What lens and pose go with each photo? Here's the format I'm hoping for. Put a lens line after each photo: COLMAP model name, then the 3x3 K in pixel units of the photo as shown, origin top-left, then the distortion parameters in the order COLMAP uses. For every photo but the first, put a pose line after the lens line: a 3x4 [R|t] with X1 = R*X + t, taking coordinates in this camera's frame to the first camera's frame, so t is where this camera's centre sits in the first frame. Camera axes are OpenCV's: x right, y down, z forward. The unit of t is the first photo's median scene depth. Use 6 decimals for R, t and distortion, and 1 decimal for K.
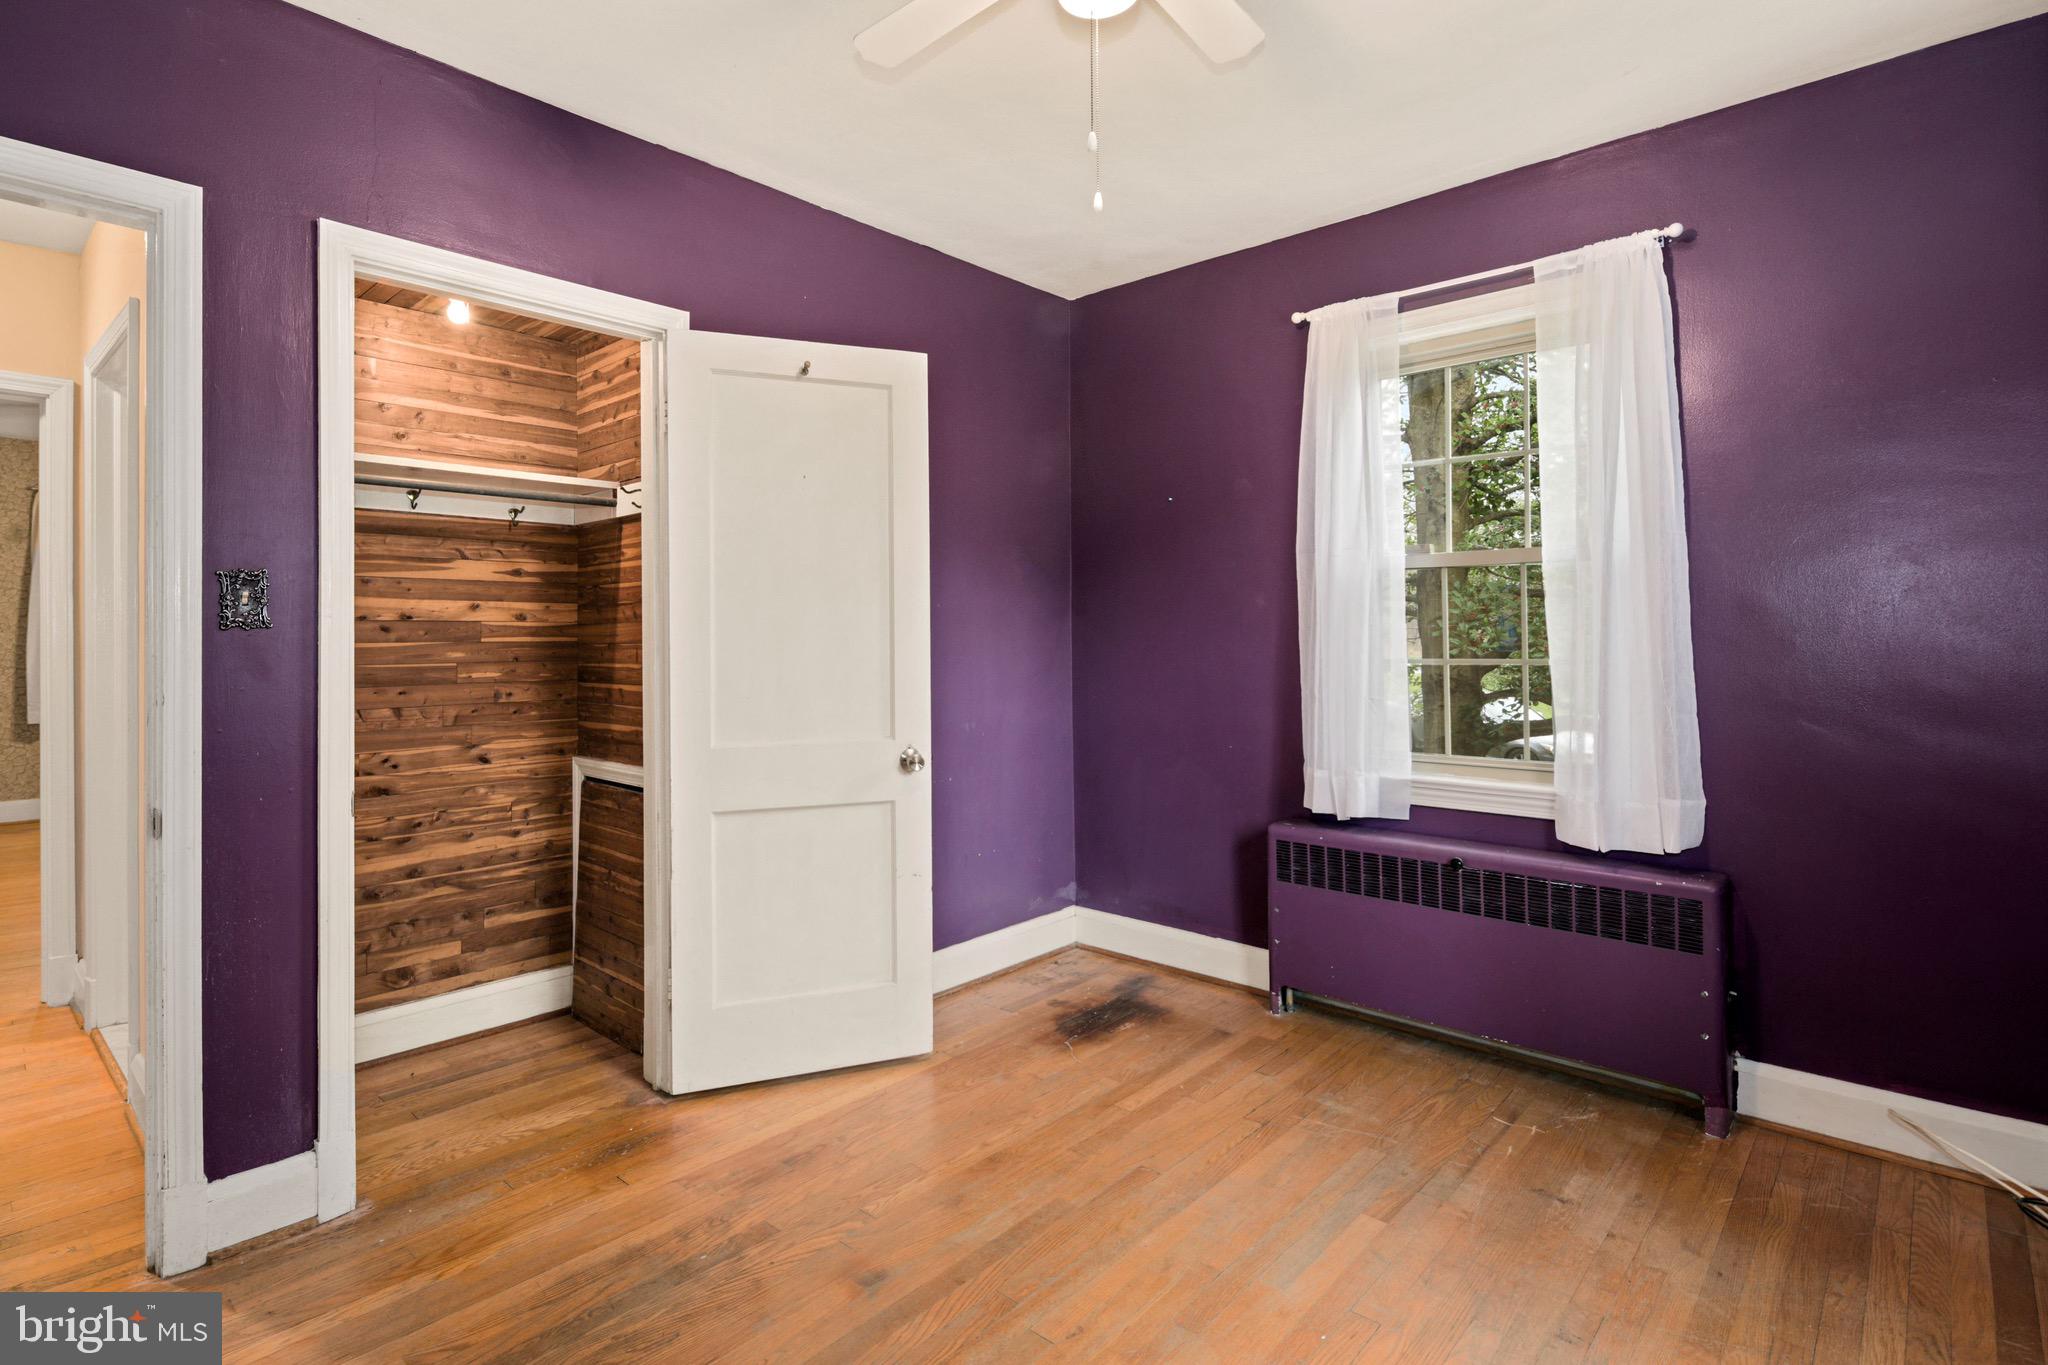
lens RADIAL K [[1010.0, 0, 1025.1], [0, 1010.0, 625.2], [0, 0, 1]] dist [0.000799, -0.000784]
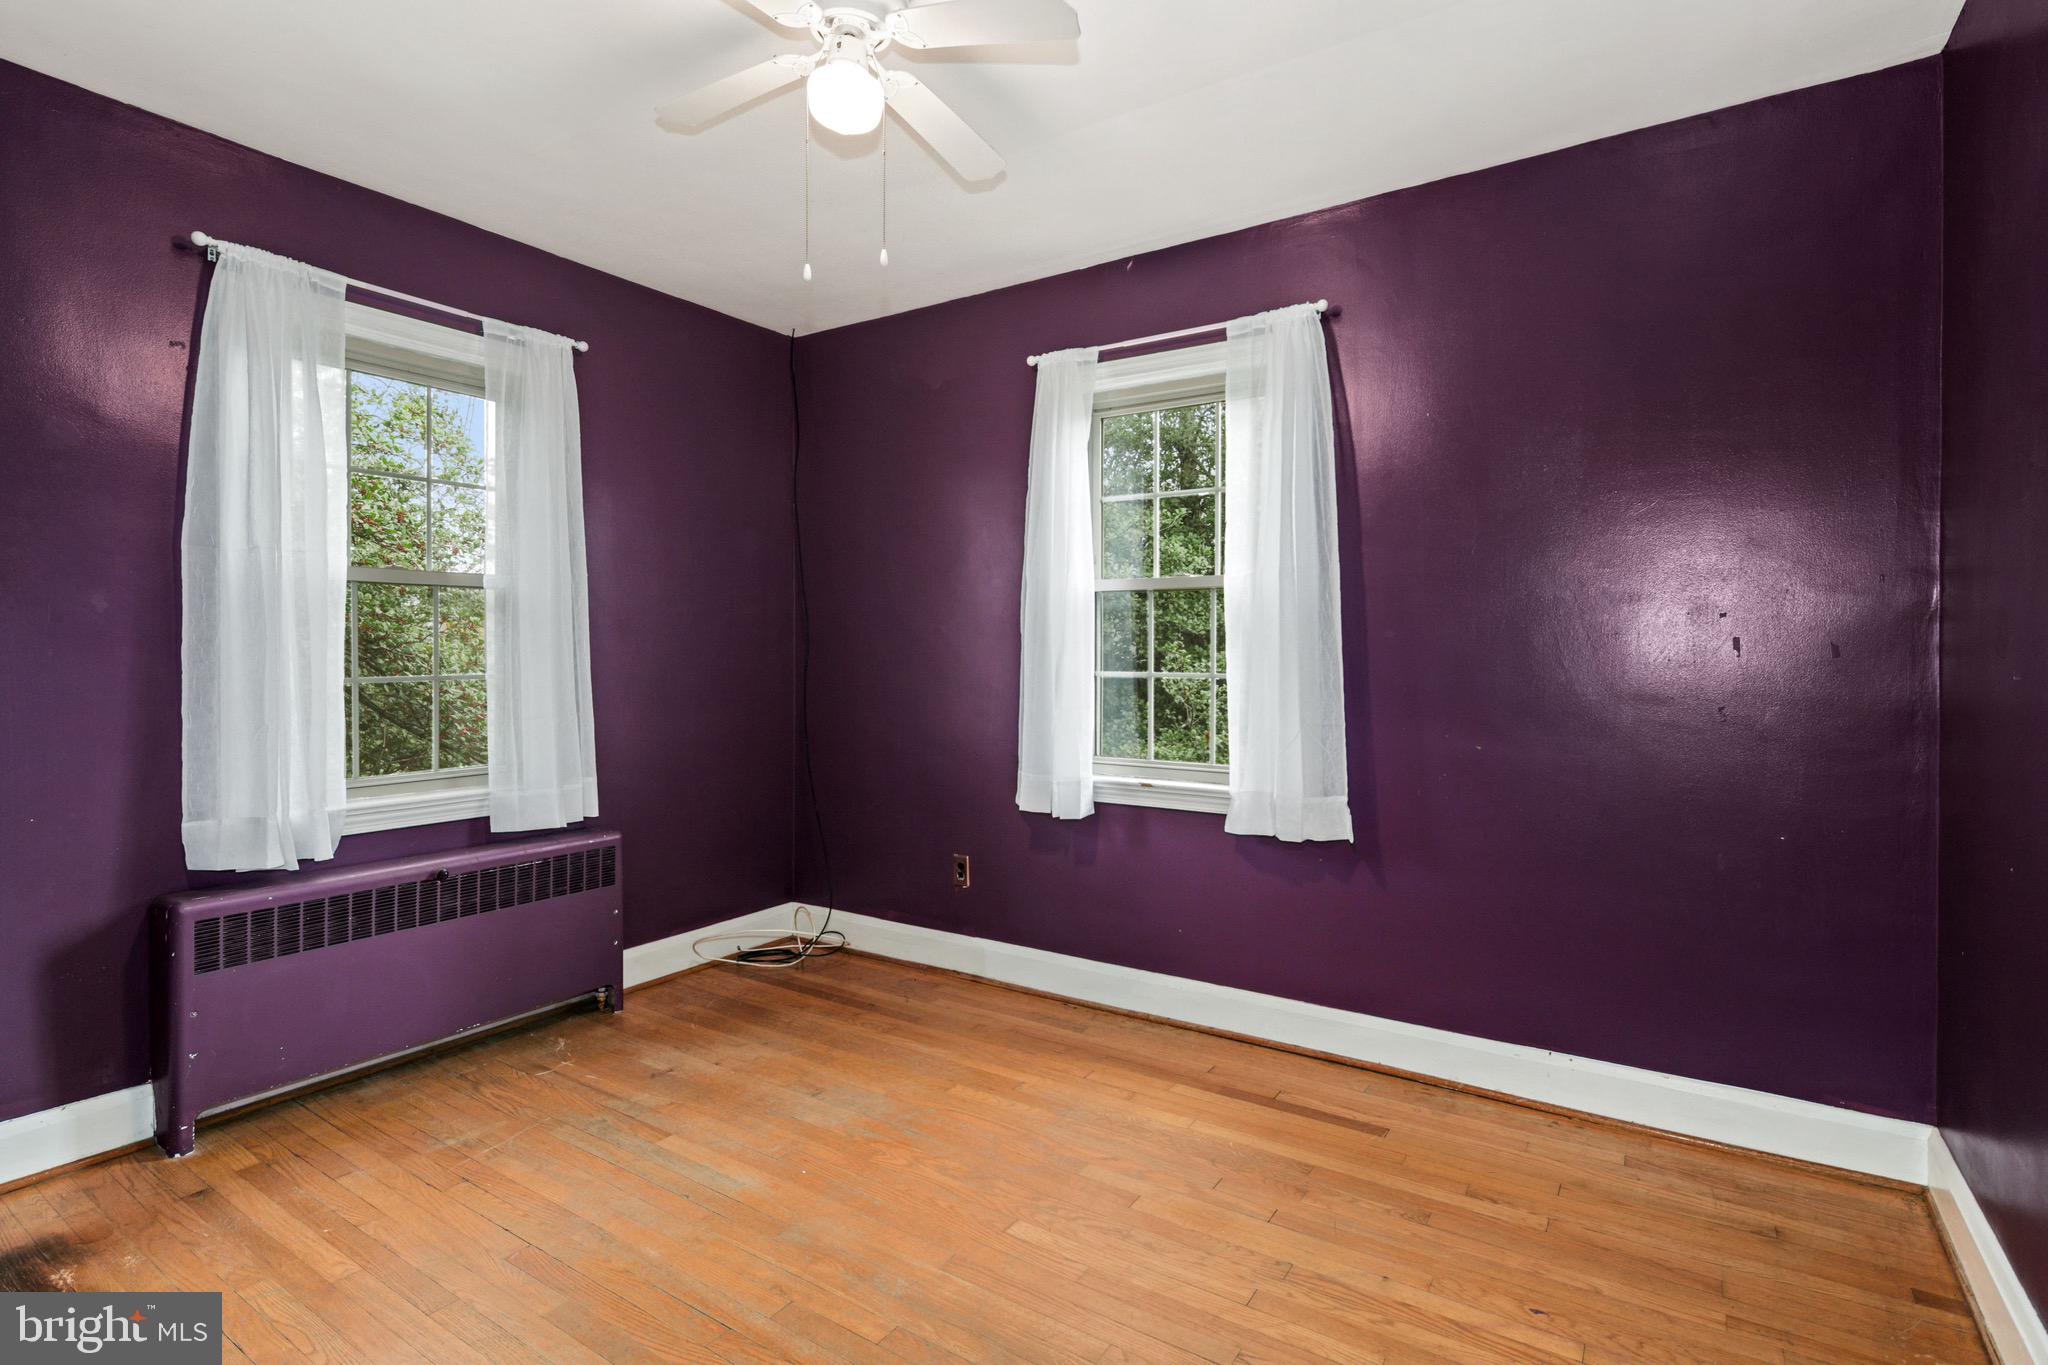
lens RADIAL K [[993.3, 0, 1019.5], [0, 993.3, 652.9], [0, 0, 1]] dist [0.001711, -0.000570]
pose [[-0.147277, 0.005229, 0.989081, -0.695013], [-0.012236, 0.999900, -0.007108, 0.010514], [-0.989020, -0.013150, -0.147198, 0.598566]]
